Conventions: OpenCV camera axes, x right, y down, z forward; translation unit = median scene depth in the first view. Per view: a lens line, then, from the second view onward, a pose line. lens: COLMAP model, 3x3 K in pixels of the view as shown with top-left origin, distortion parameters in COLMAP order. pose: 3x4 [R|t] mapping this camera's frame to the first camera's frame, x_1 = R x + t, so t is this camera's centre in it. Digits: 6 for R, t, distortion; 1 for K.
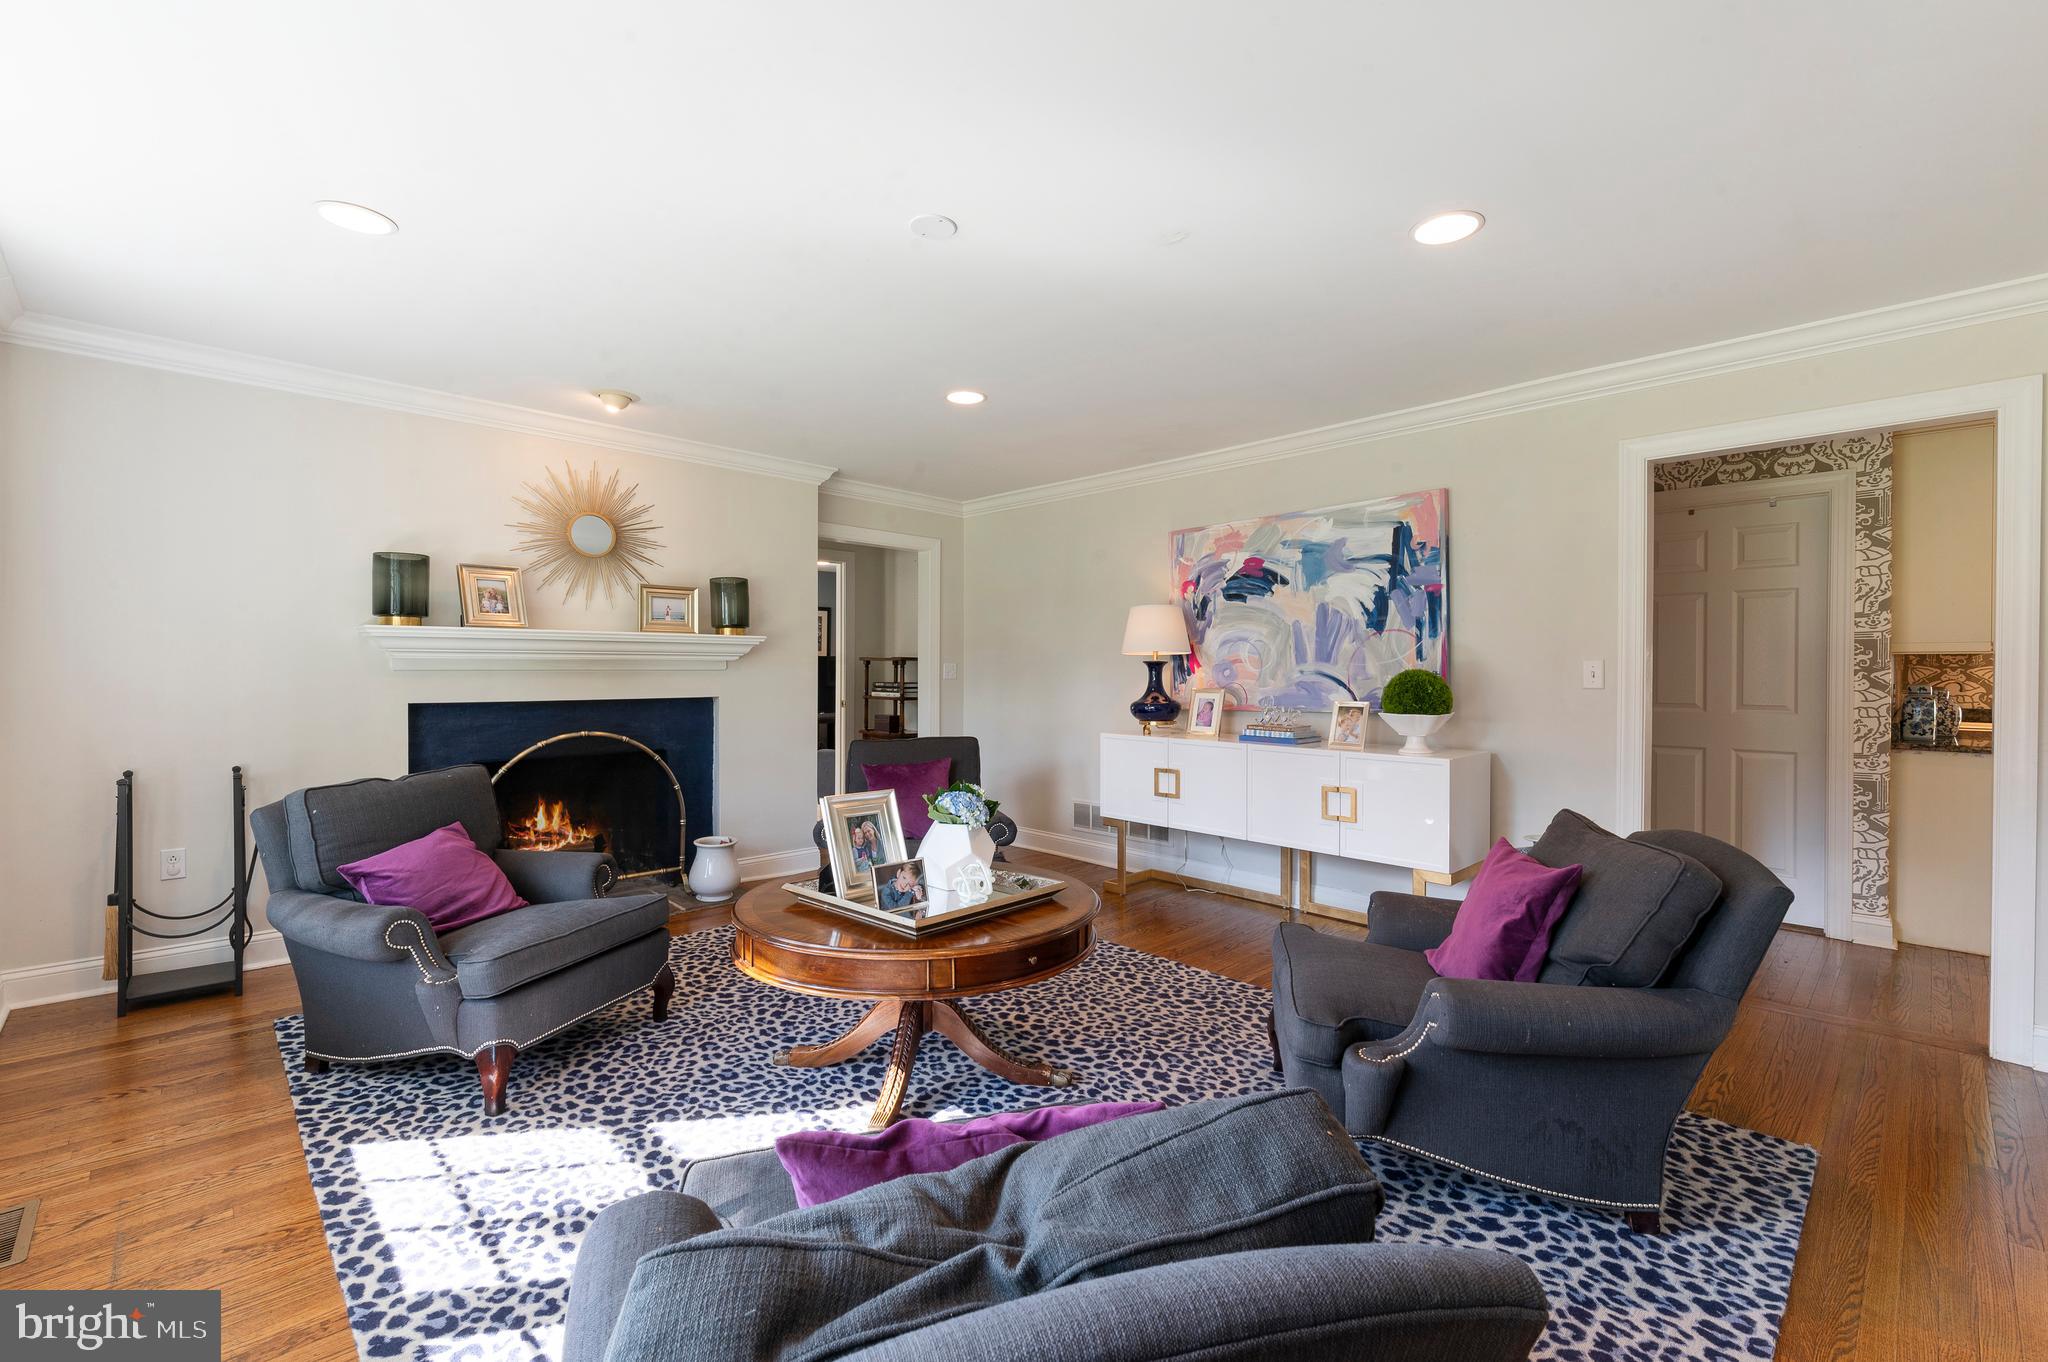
lens RADIAL K [[877.9, 0, 1028.6], [0, 877.9, 678.7], [0, 0, 1]] dist [0.001460, -0.000655]
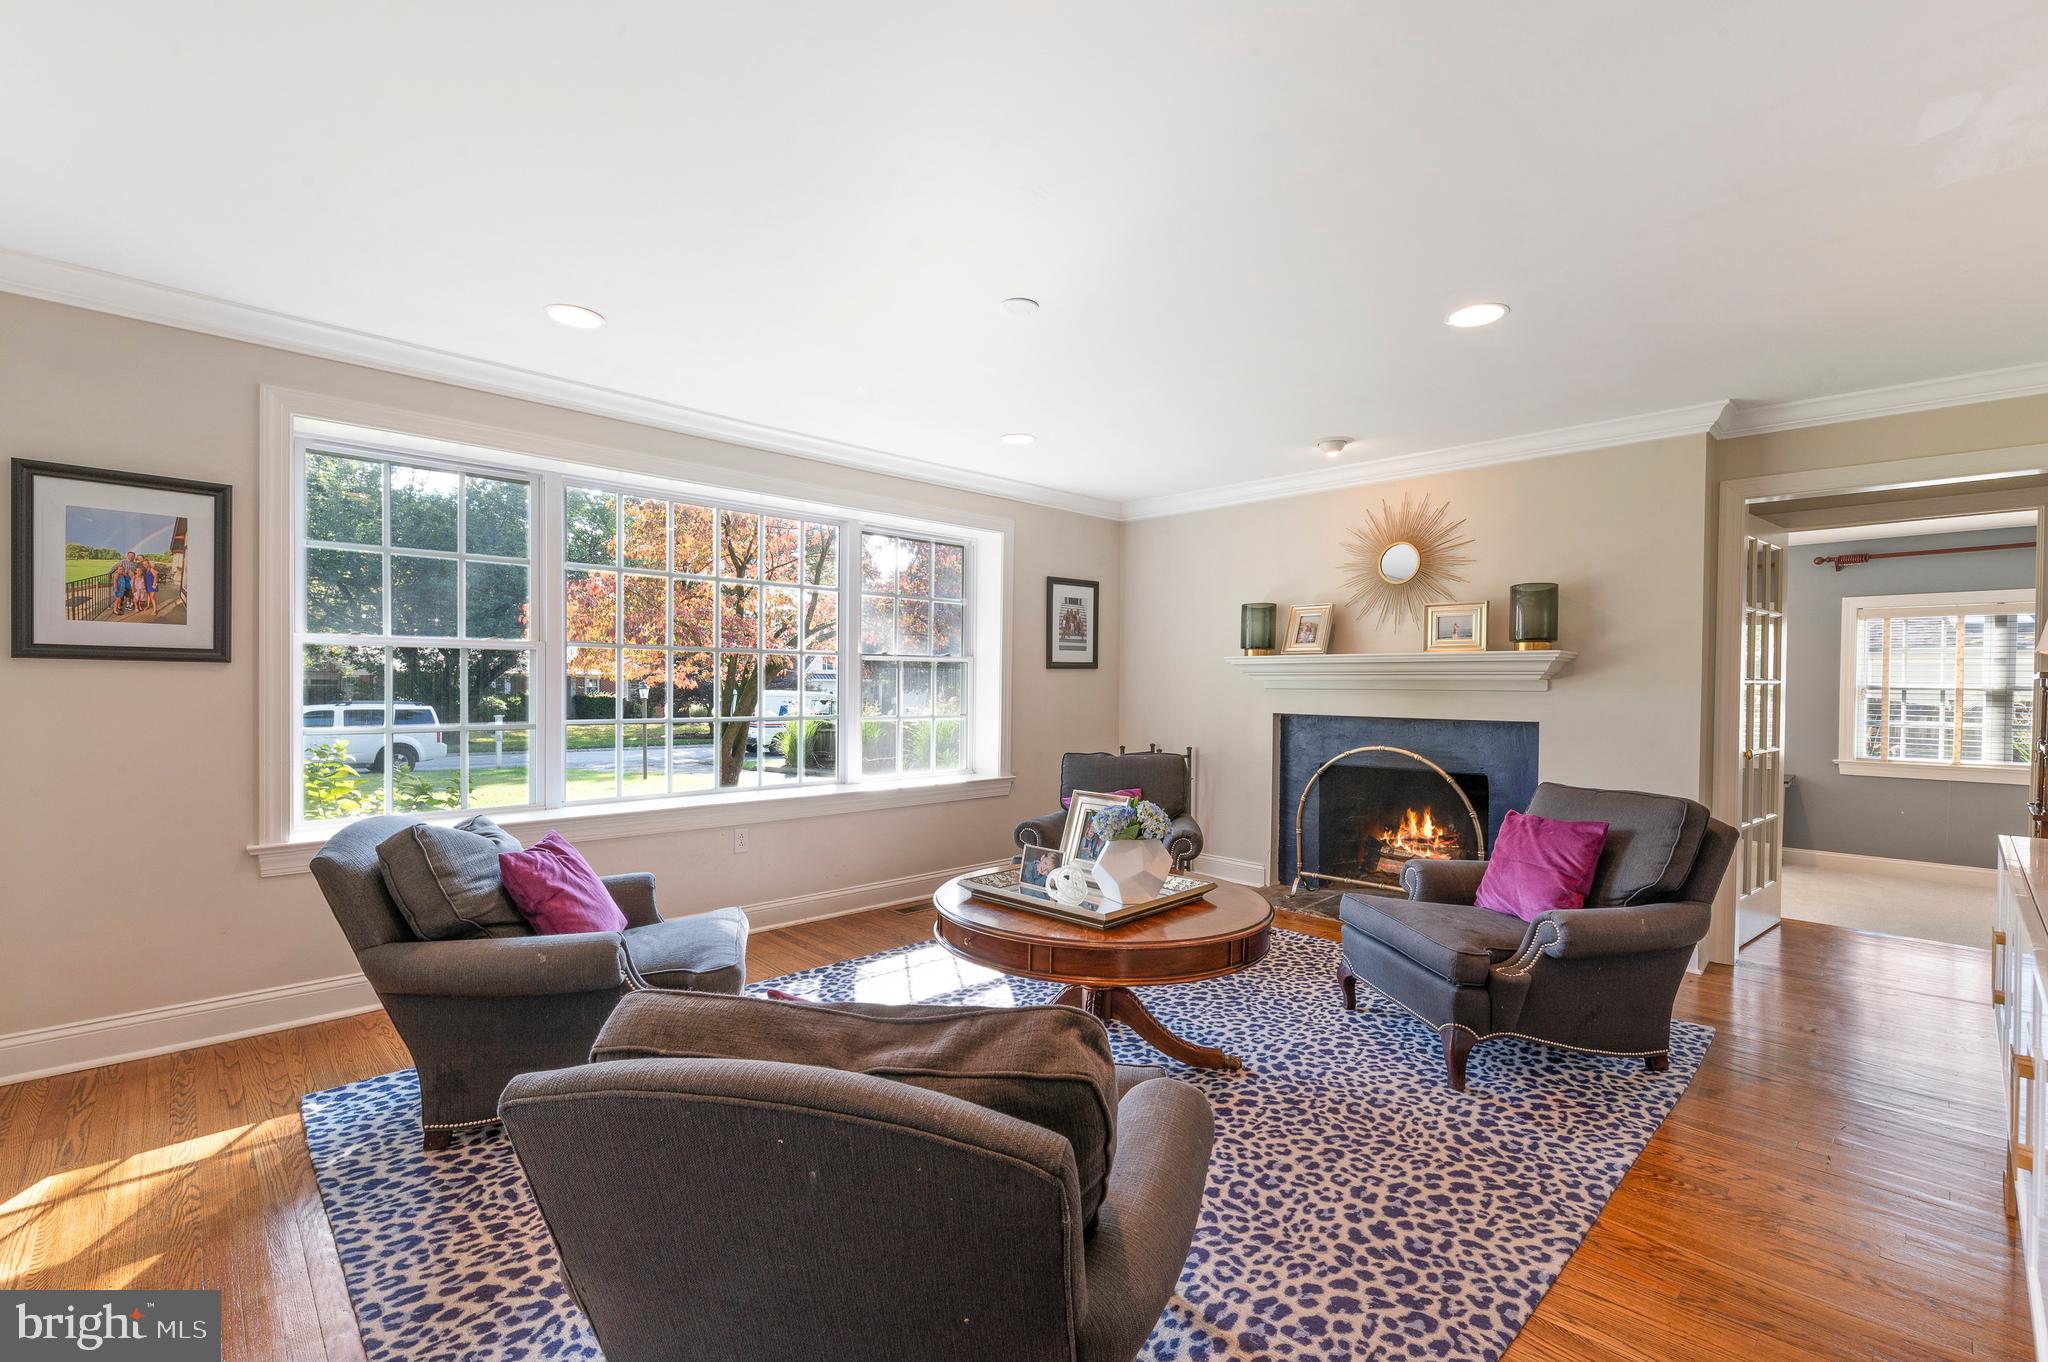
lens RADIAL K [[876.8, 0, 1021.1], [0, 876.8, 746.7], [0, 0, 1]] dist [-0.001048, -0.004647]
pose [[-0.002268, 0.066710, -0.997770, 1.653761], [-0.021669, 0.997535, 0.066744, -0.009661], [0.999763, 0.021772, -0.000817, 1.595107]]
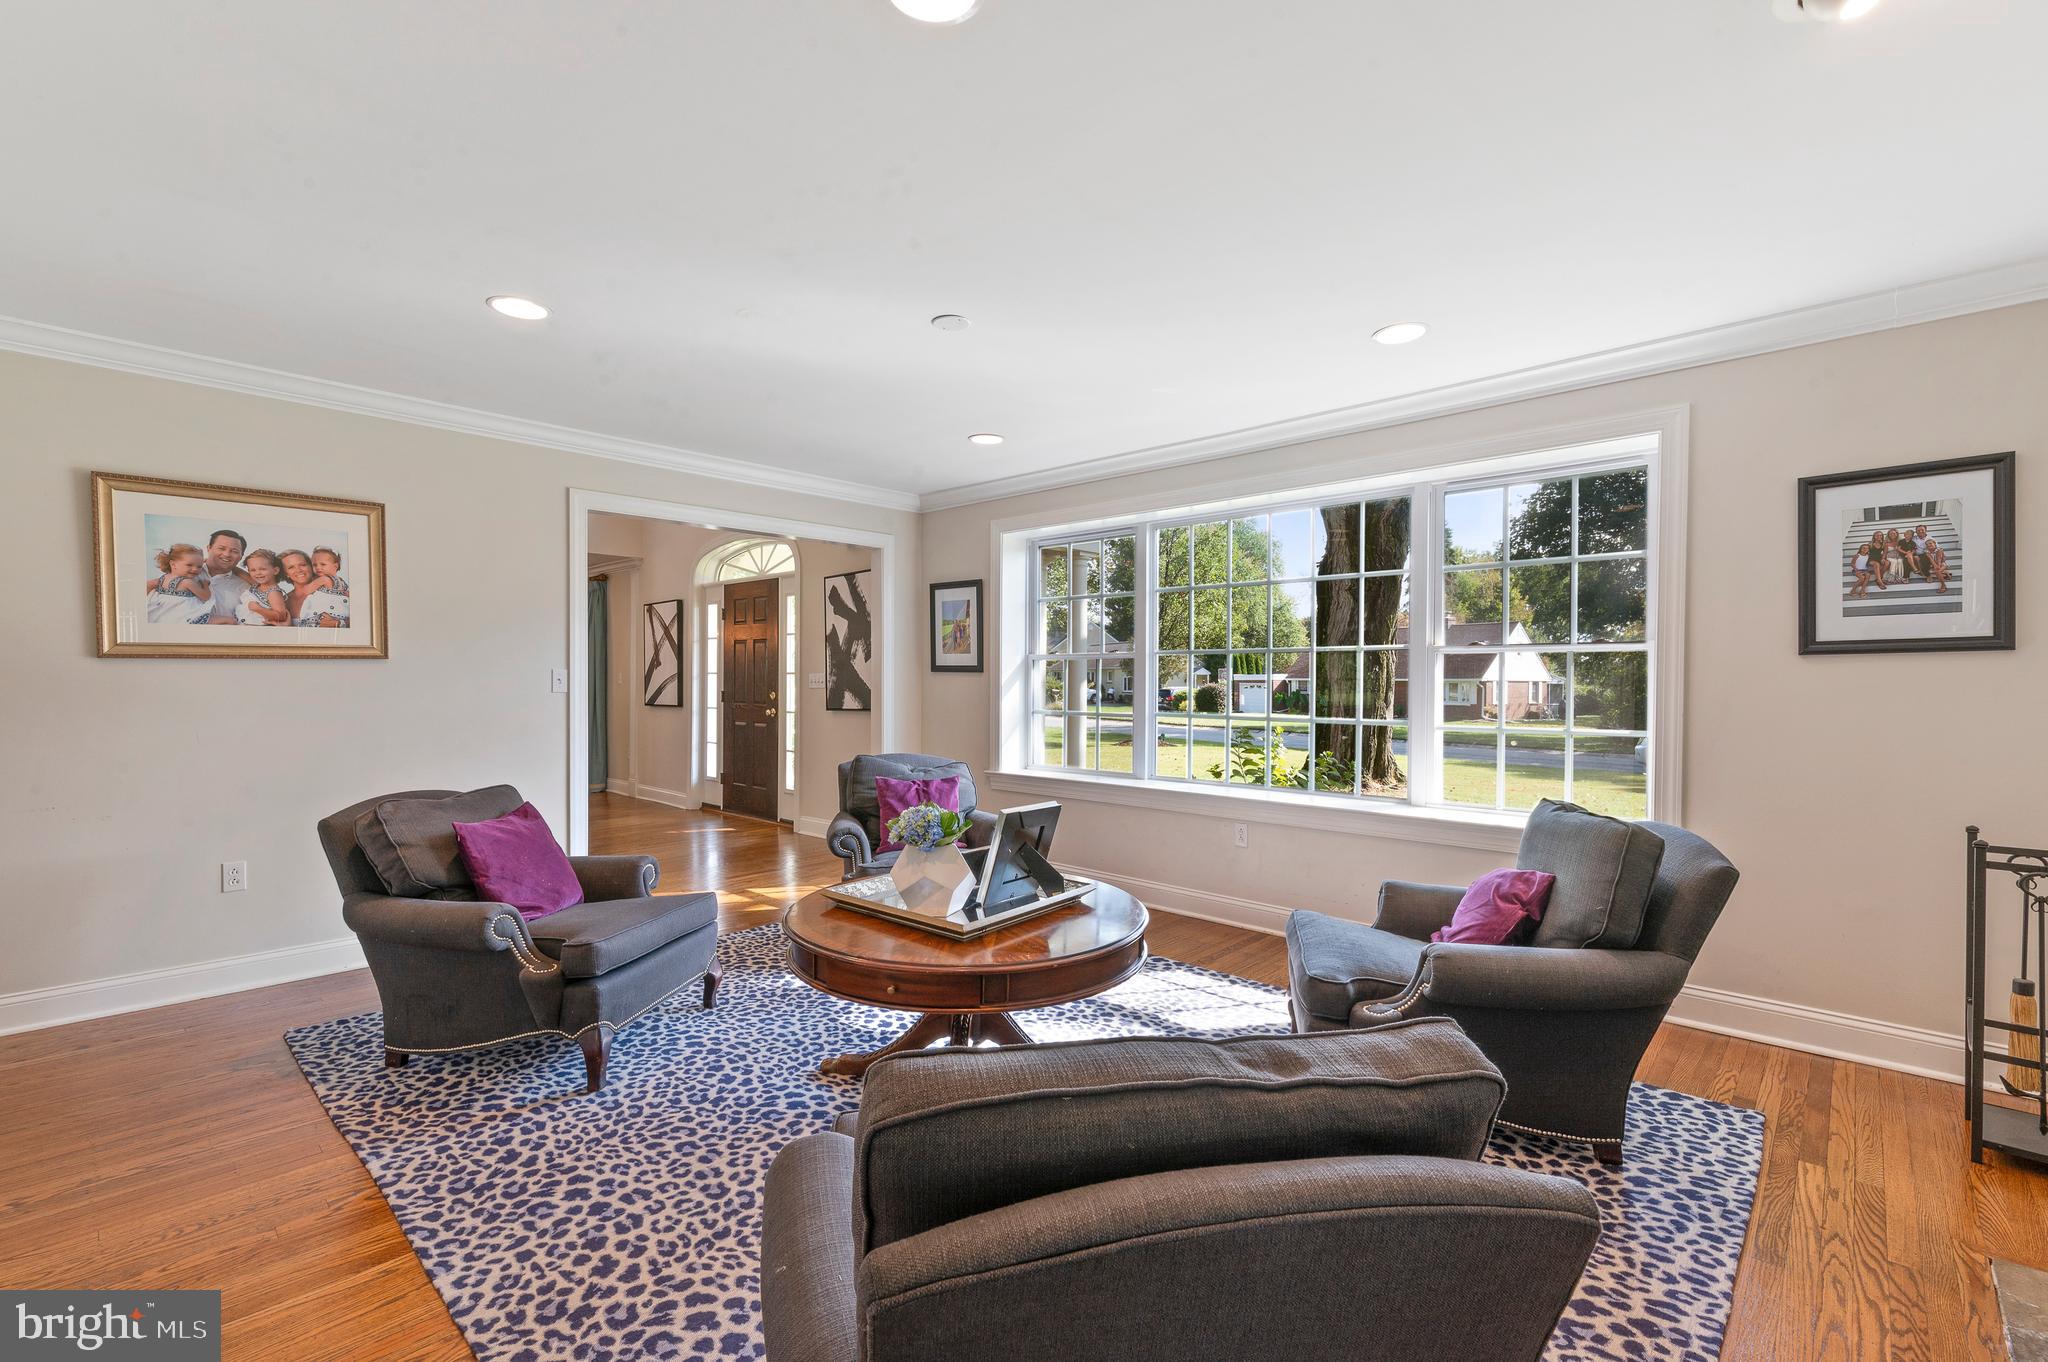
lens RADIAL K [[905.8, 0, 1028.5], [0, 905.8, 673.9], [0, 0, 1]] dist [0.035922, -0.011576]
pose [[-0.998976, -0.007160, -0.044668, -0.259467], [-0.007662, 0.999909, 0.011065, -0.059861], [0.044584, 0.011396, -0.998941, 3.641859]]
